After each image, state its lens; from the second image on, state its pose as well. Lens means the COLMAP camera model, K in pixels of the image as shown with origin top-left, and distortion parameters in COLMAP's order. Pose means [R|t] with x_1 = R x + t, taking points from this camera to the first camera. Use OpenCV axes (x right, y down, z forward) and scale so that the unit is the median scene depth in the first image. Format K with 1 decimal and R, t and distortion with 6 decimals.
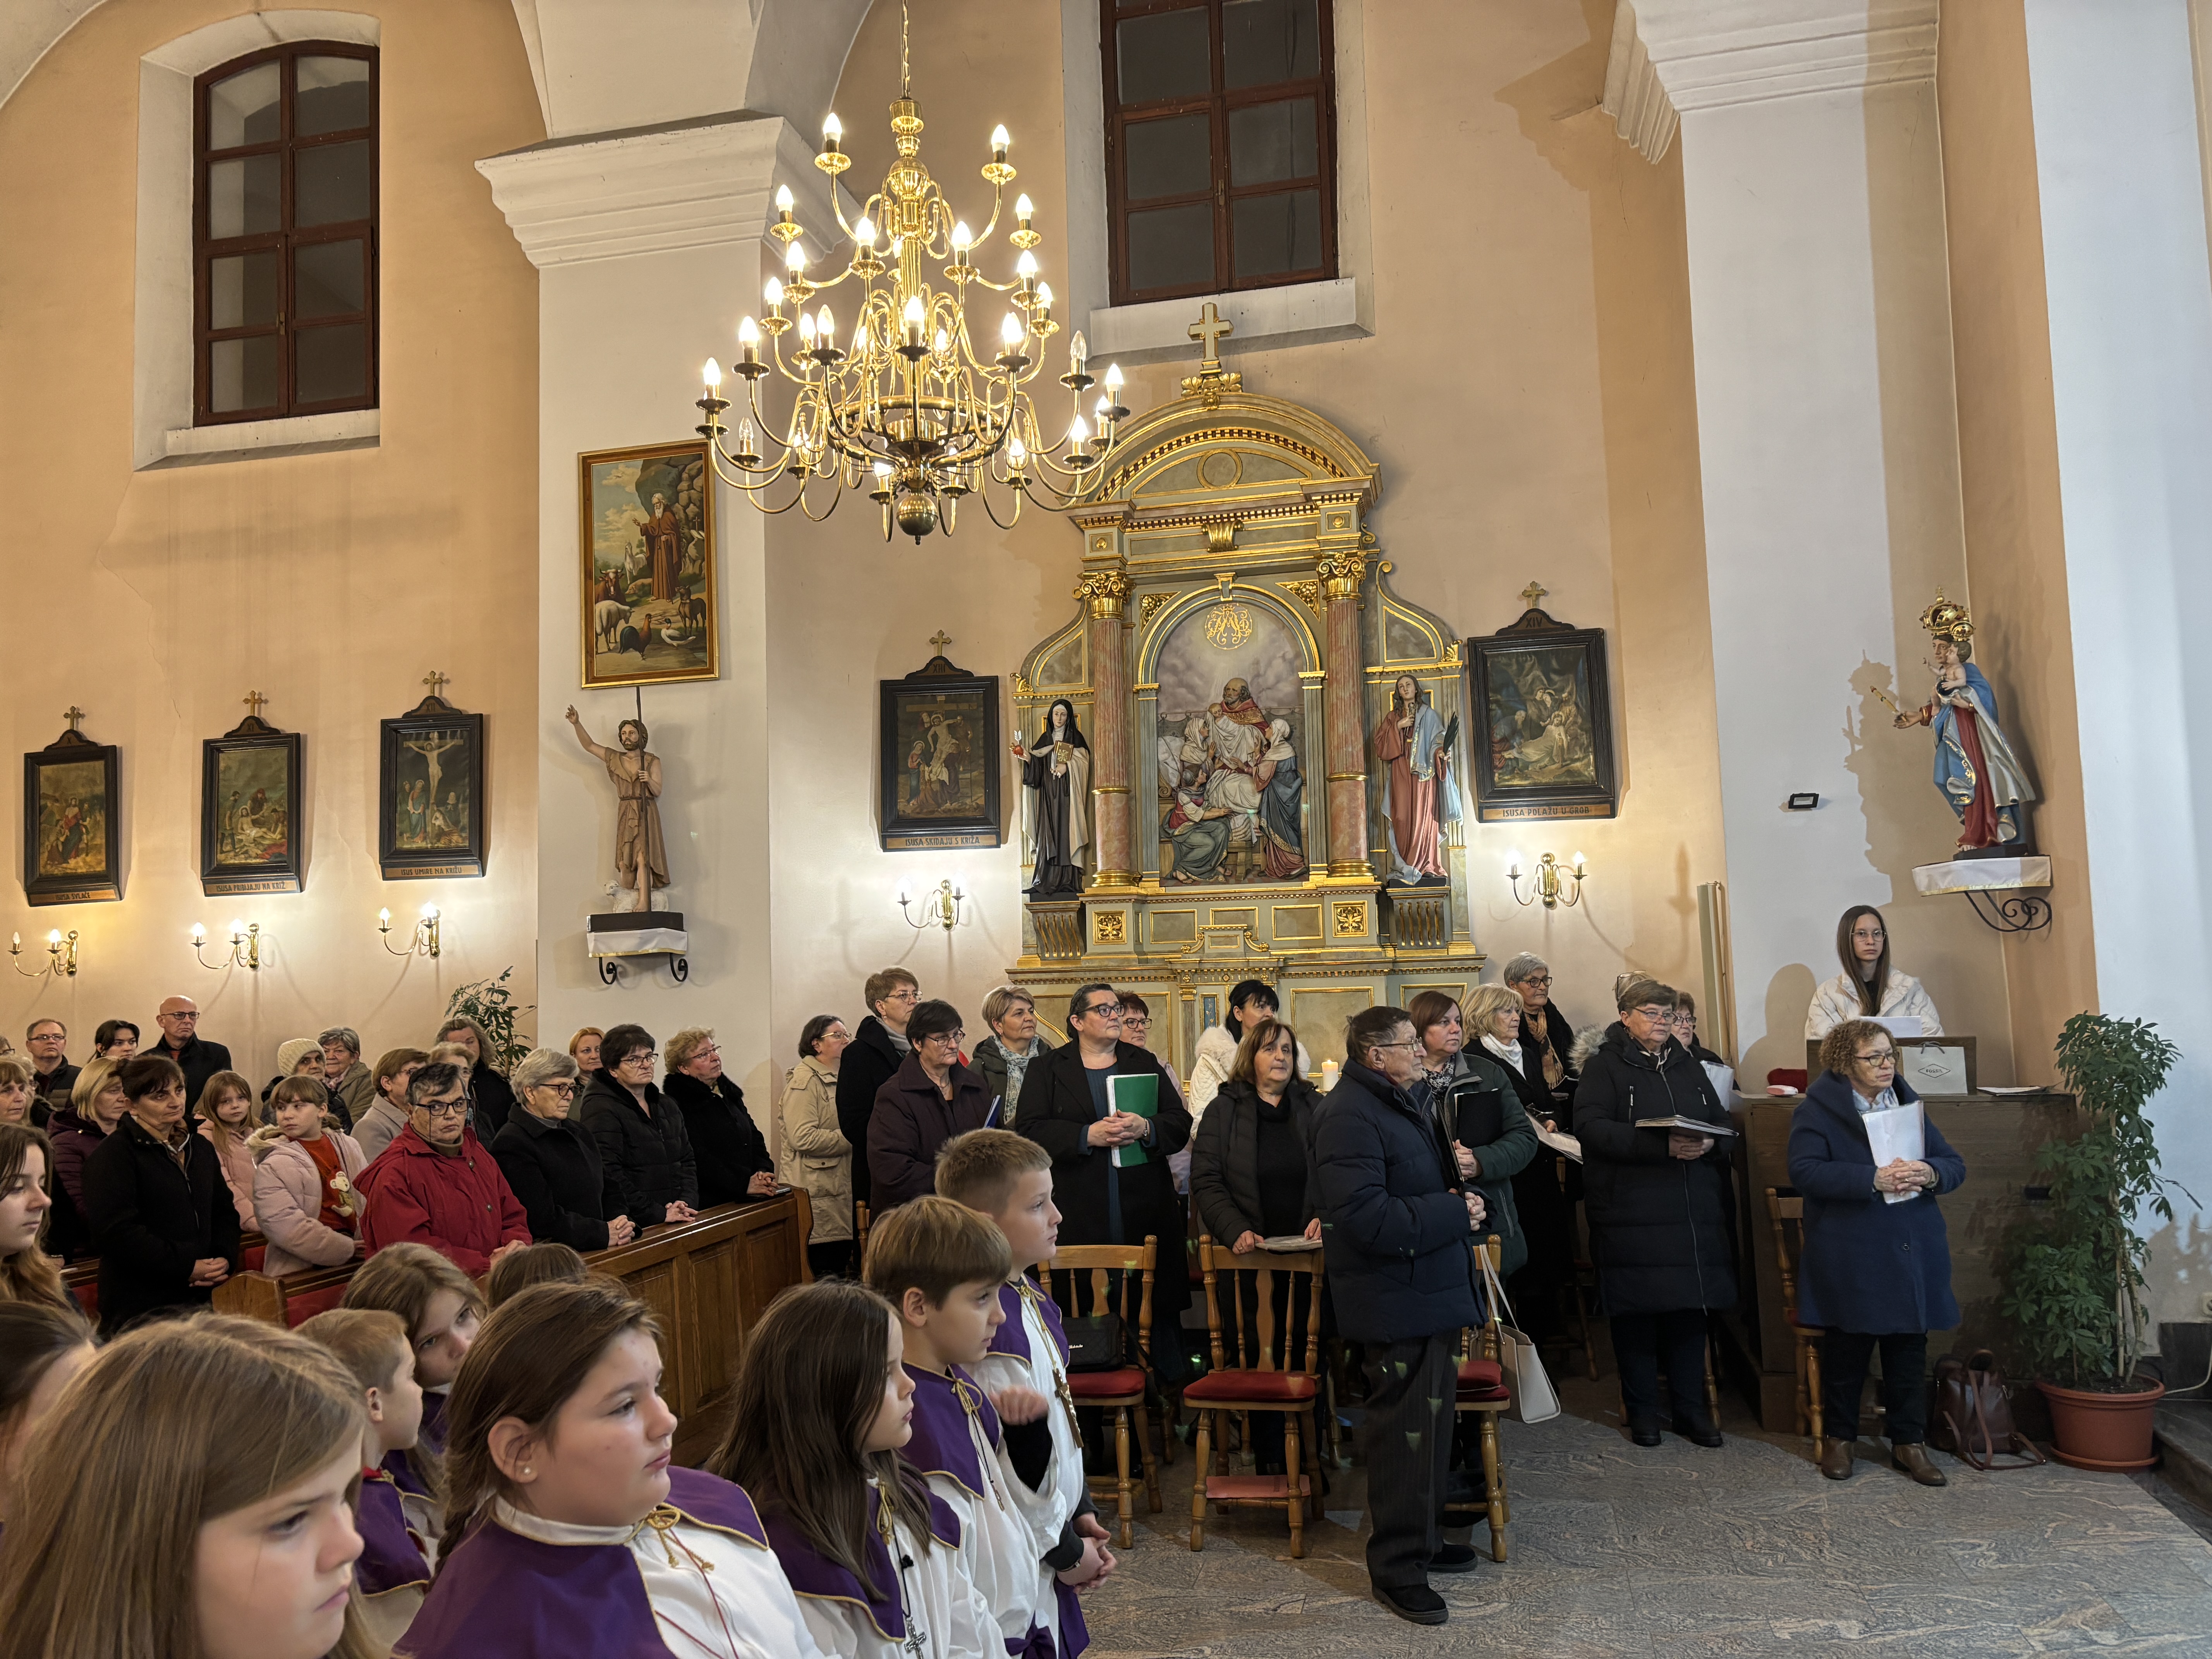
lens RADIAL K [[1687.6, 0, 1123.0], [0, 1687.6, 841.0], [0, 0, 1]] dist [0.035492, -0.018067]
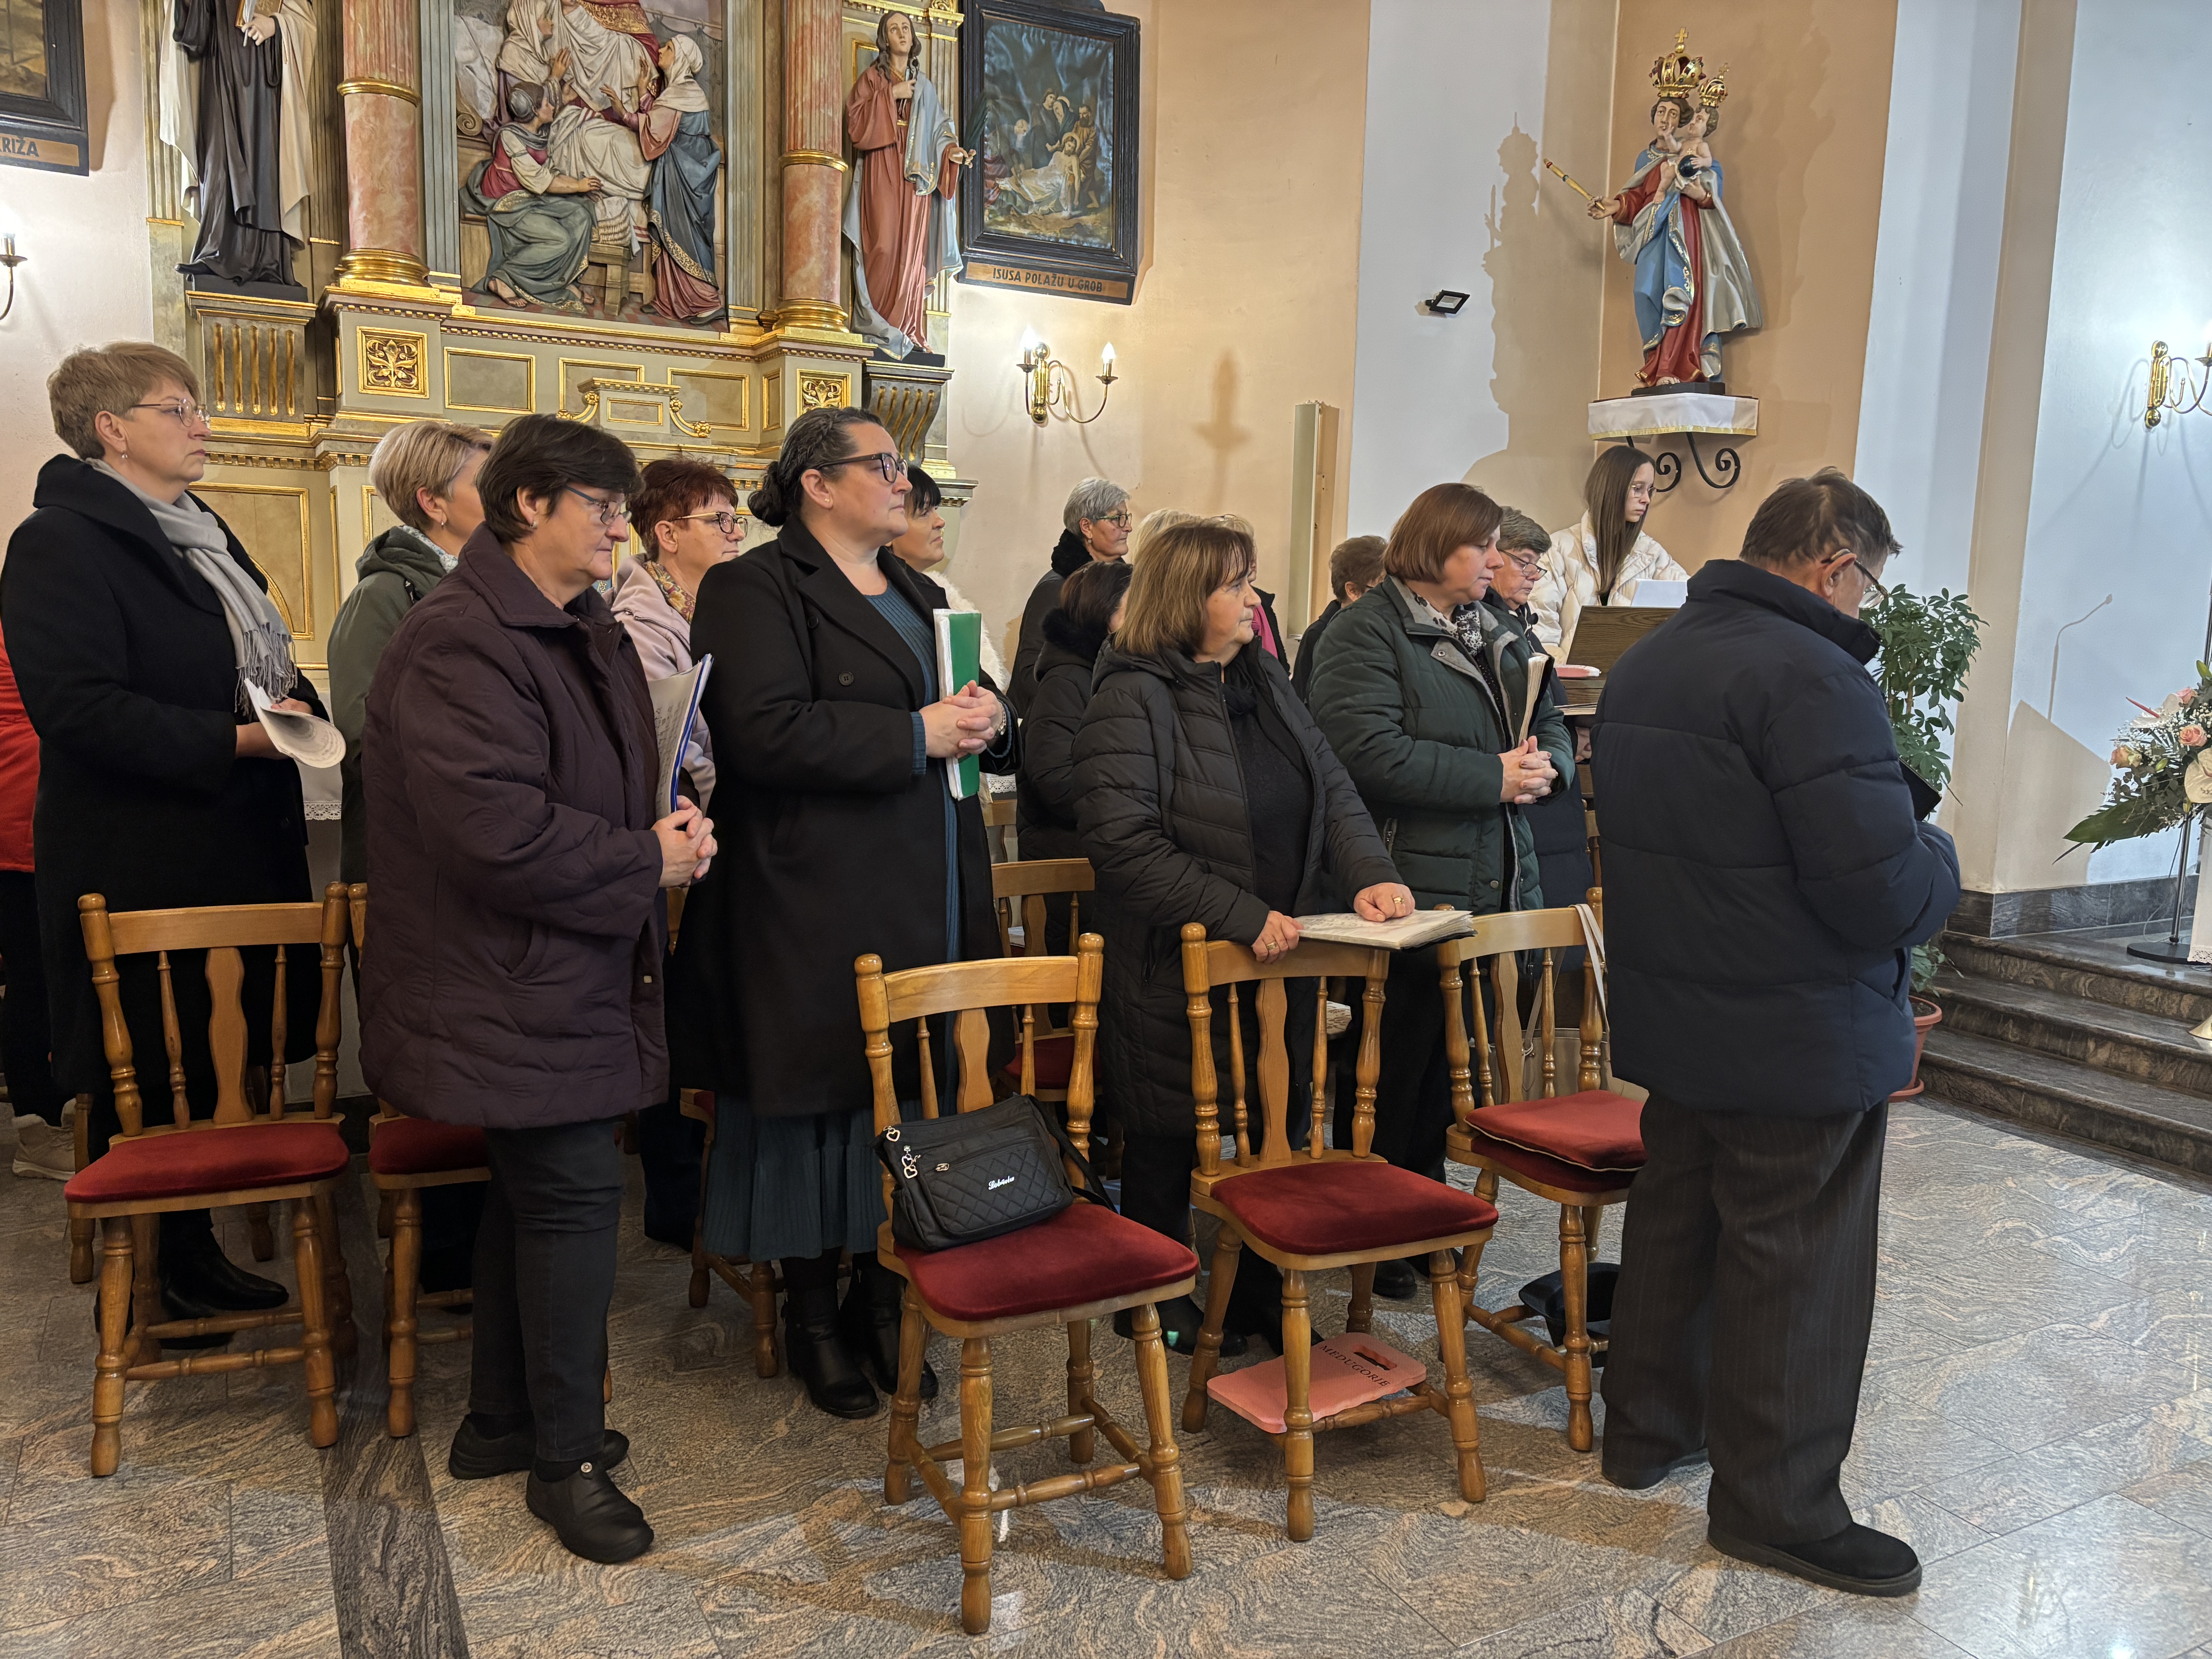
lens RADIAL K [[1687.6, 0, 1108.0], [0, 1687.6, 827.9], [0, 0, 1]] dist [0.035492, -0.018067]
pose [[0.753404, -0.039055, 0.656397, -0.192355], [-0.099339, 0.980017, 0.172331, 0.078956], [-0.650011, -0.195040, 0.734469, 0.425620]]
